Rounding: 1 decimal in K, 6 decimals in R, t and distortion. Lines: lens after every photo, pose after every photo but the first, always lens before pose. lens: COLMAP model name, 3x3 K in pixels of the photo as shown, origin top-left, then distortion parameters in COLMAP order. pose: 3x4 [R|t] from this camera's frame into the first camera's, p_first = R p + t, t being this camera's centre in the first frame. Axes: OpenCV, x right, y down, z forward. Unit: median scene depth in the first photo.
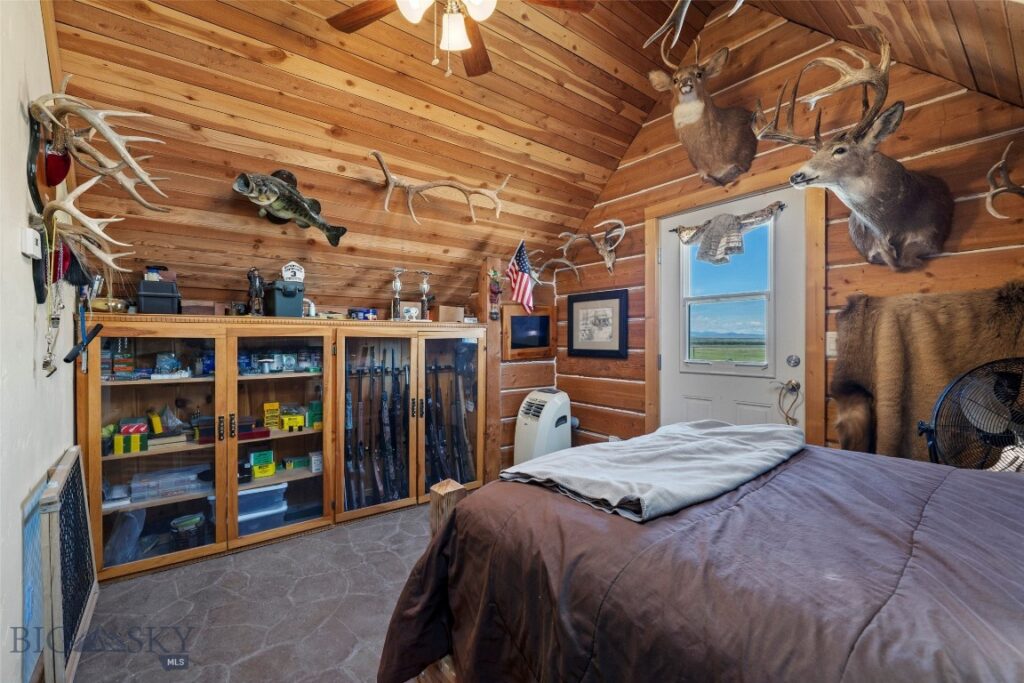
lens RADIAL K [[438.6, 0, 513.9], [0, 438.6, 342.5], [0, 0, 1]] dist [-0.000320, -0.000010]
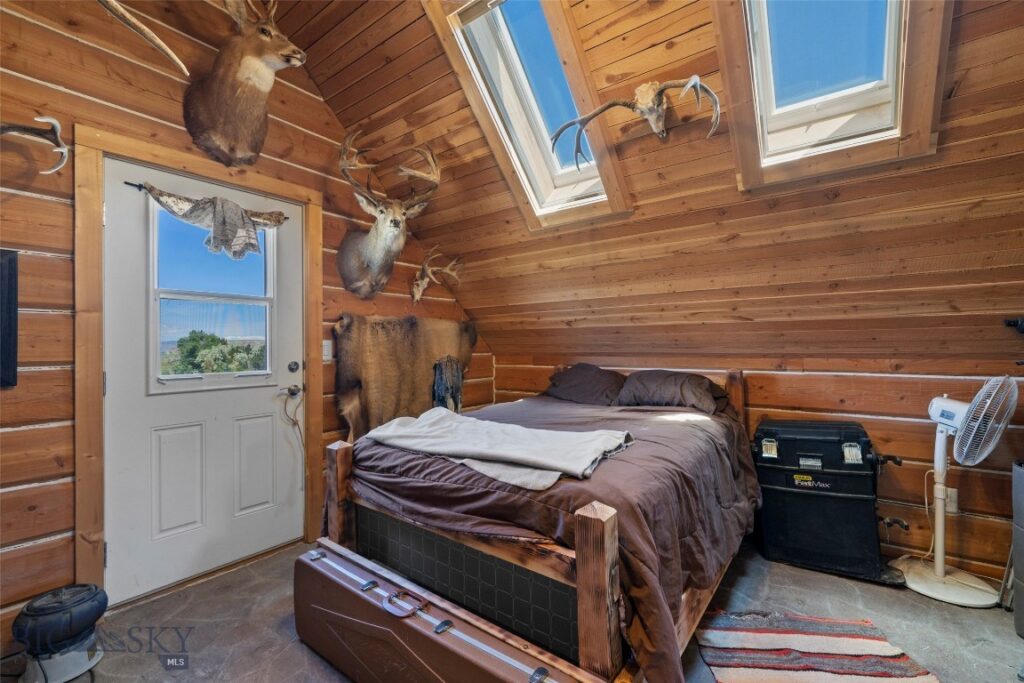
lens RADIAL K [[438.6, 0, 509.3], [0, 438.6, 341.6], [0, 0, 1]] dist [-0.000320, -0.000010]
pose [[-0.252818, 0.011942, 0.967440, -0.502842], [0.013155, 0.999874, -0.008904, -0.002749], [-0.967425, 0.010476, -0.252943, 0.723960]]
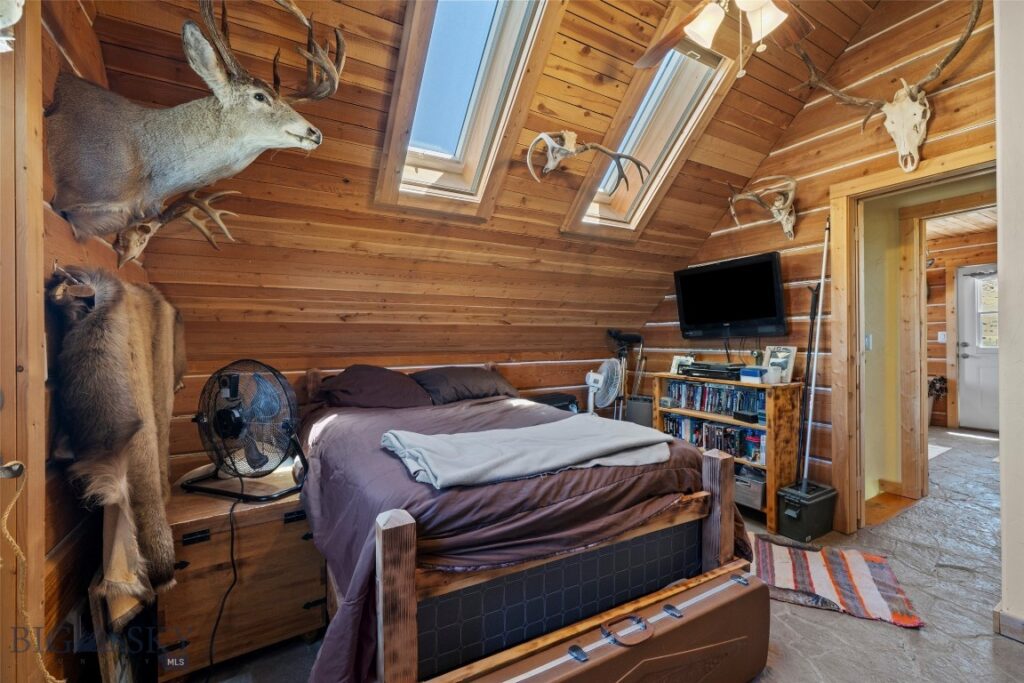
lens RADIAL K [[438.6, 0, 510.1], [0, 438.6, 342.0], [0, 0, 1]] dist [-0.000320, -0.000010]
pose [[-0.989535, 0.009908, 0.143955, 0.145706], [0.010889, 0.999923, 0.006025, -0.008519], [-0.143884, 0.007529, -0.989566, 1.237381]]
